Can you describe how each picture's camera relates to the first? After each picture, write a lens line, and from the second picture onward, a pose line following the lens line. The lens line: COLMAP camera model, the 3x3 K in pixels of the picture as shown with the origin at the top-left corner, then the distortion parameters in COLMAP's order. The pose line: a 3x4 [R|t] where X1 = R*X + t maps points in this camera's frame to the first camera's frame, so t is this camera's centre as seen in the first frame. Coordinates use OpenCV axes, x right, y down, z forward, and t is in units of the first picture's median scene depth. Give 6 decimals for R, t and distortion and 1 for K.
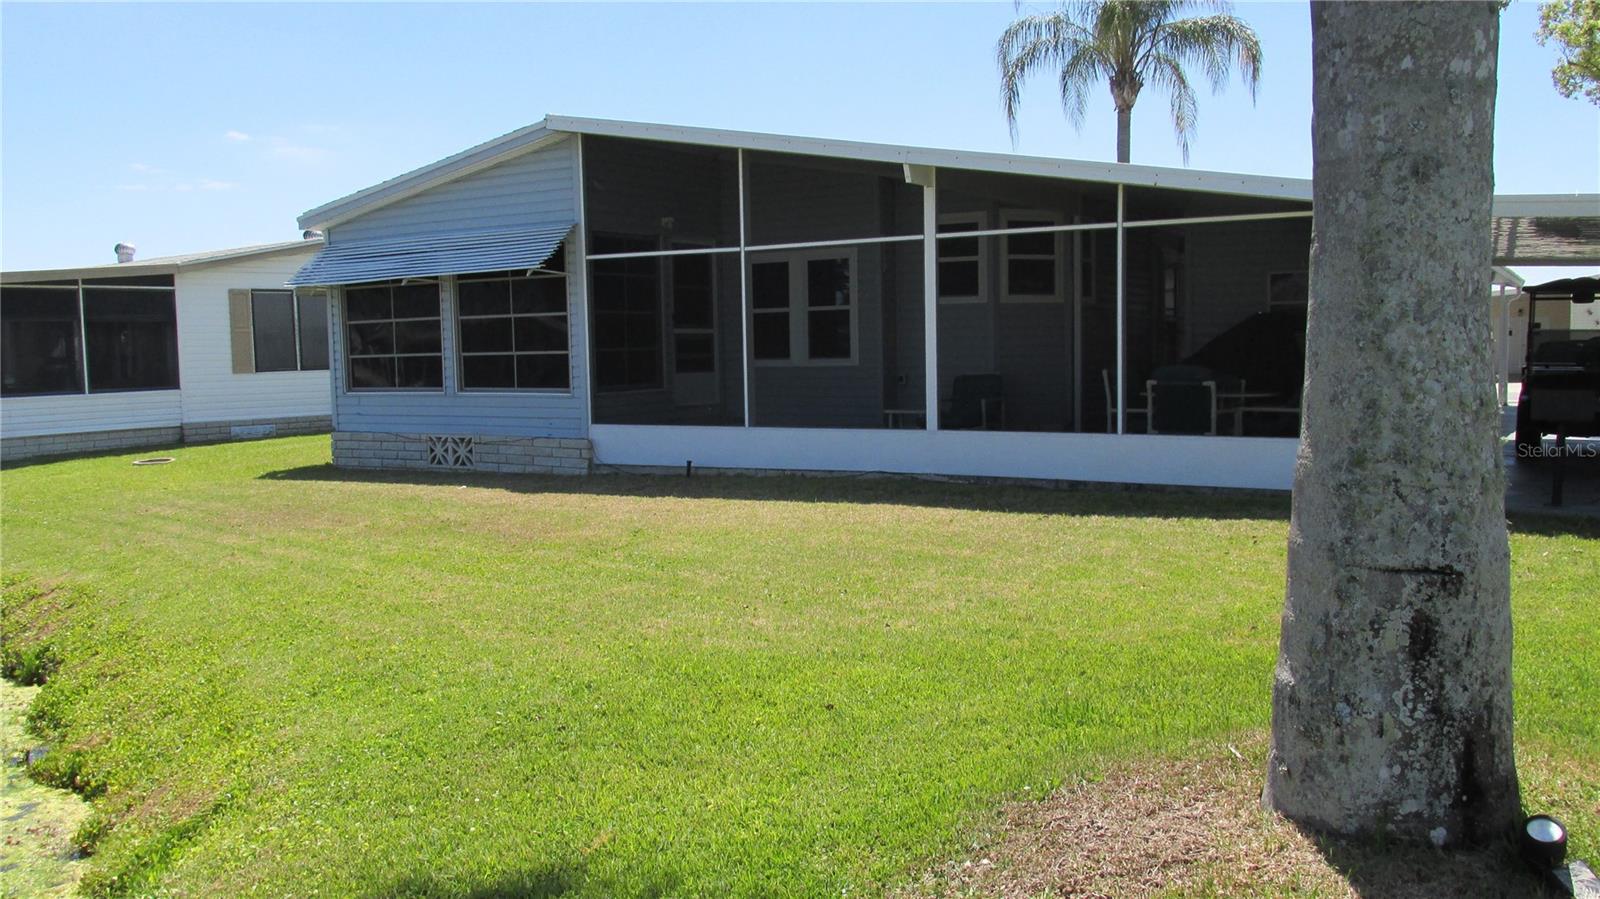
lens RADIAL K [[1322.2, 0, 800.0], [0, 1322.2, 449.5], [0, 0, 1]] dist [-0.032628, 0.000505]
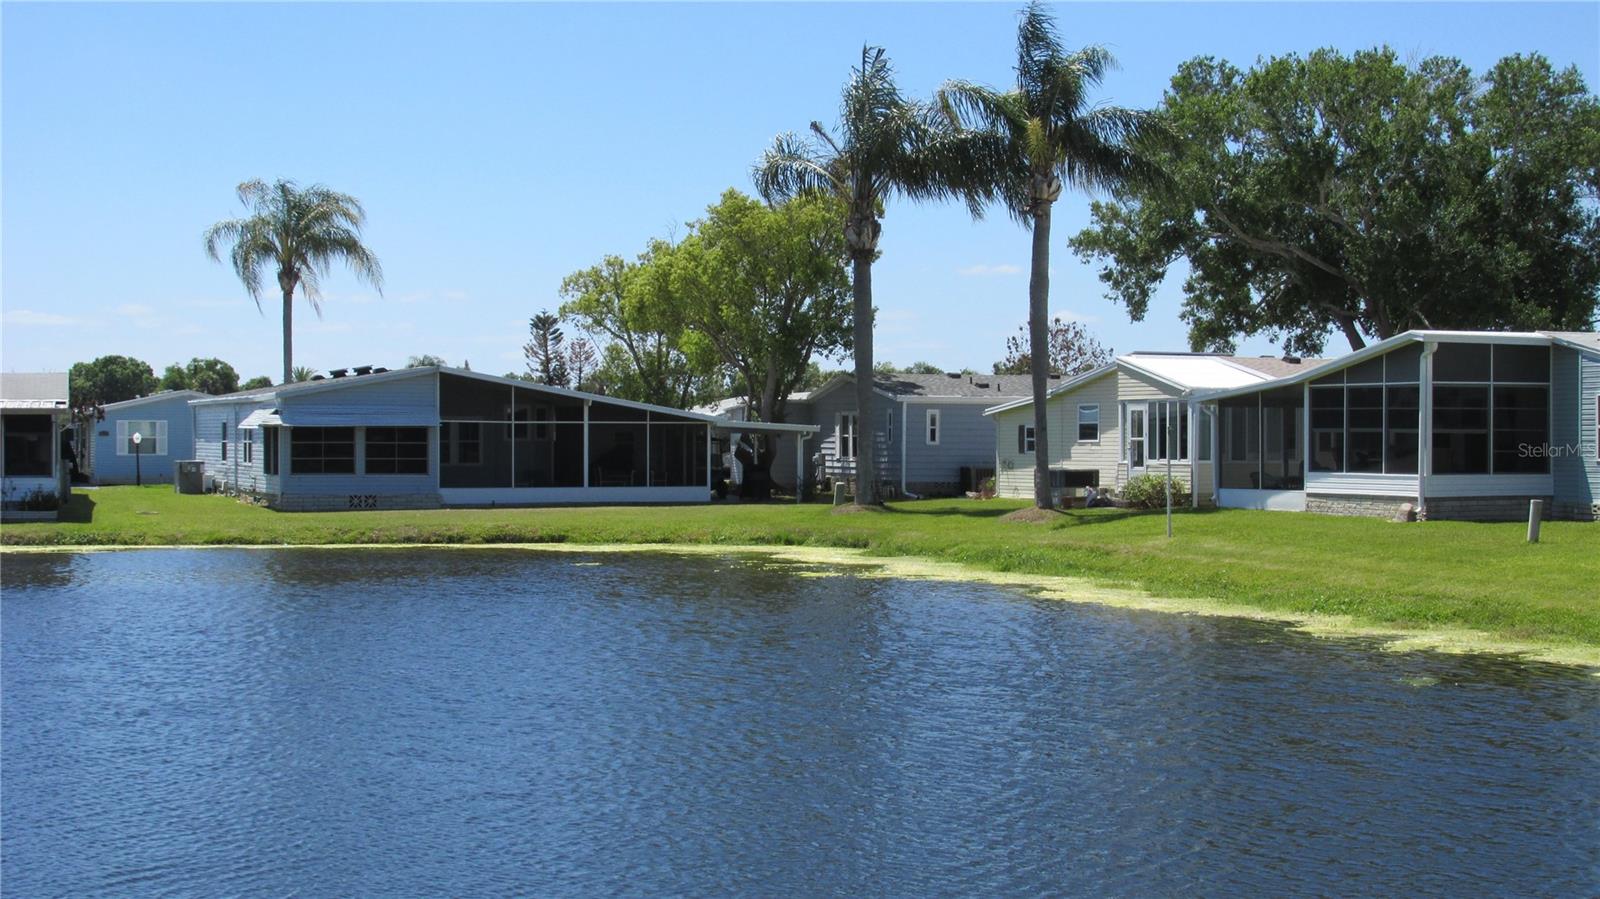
lens RADIAL K [[2655.3, 0, 800.0], [0, 2655.3, 449.5], [0, 0, 1]] dist [-0.043714, -0.052941]
pose [[0.597697, 0.016785, 0.801546, -3.935545], [0.049055, 0.997142, -0.057460, 0.239795], [-0.800220, 0.073664, 0.595166, -2.633229]]
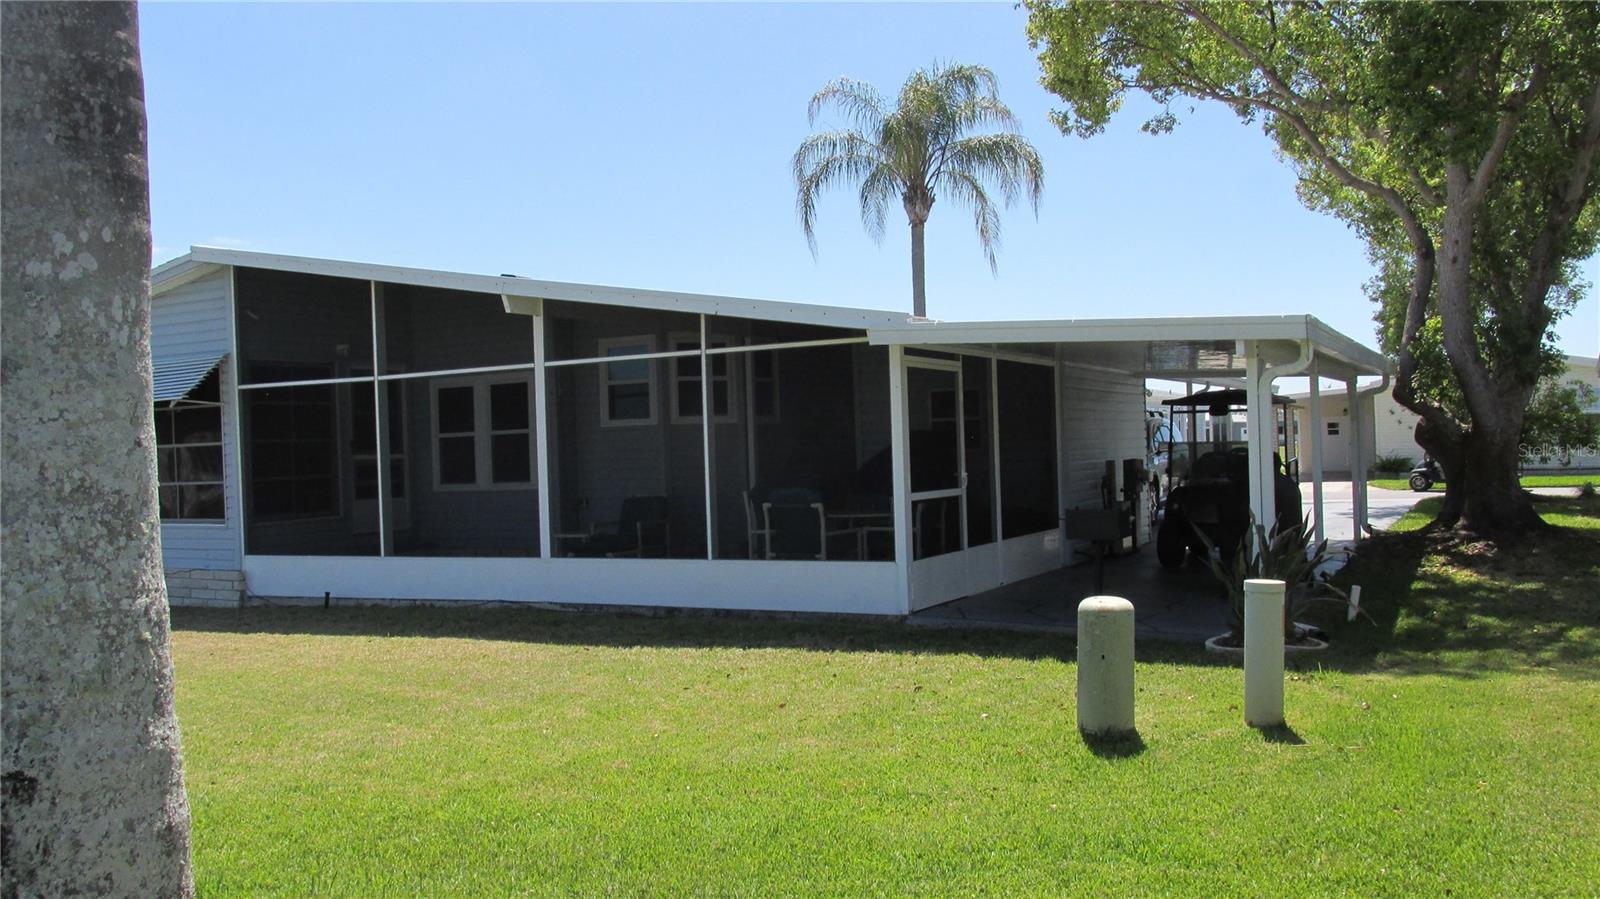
lens RADIAL K [[1322.2, 0, 800.0], [0, 1322.2, 449.5], [0, 0, 1]] dist [-0.032628, 0.000505]
pose [[0.997757, -0.017943, 0.064498, 0.203850], [0.022976, 0.996677, -0.078150, -0.012432], [-0.062882, 0.079456, 0.994853, -0.005476]]
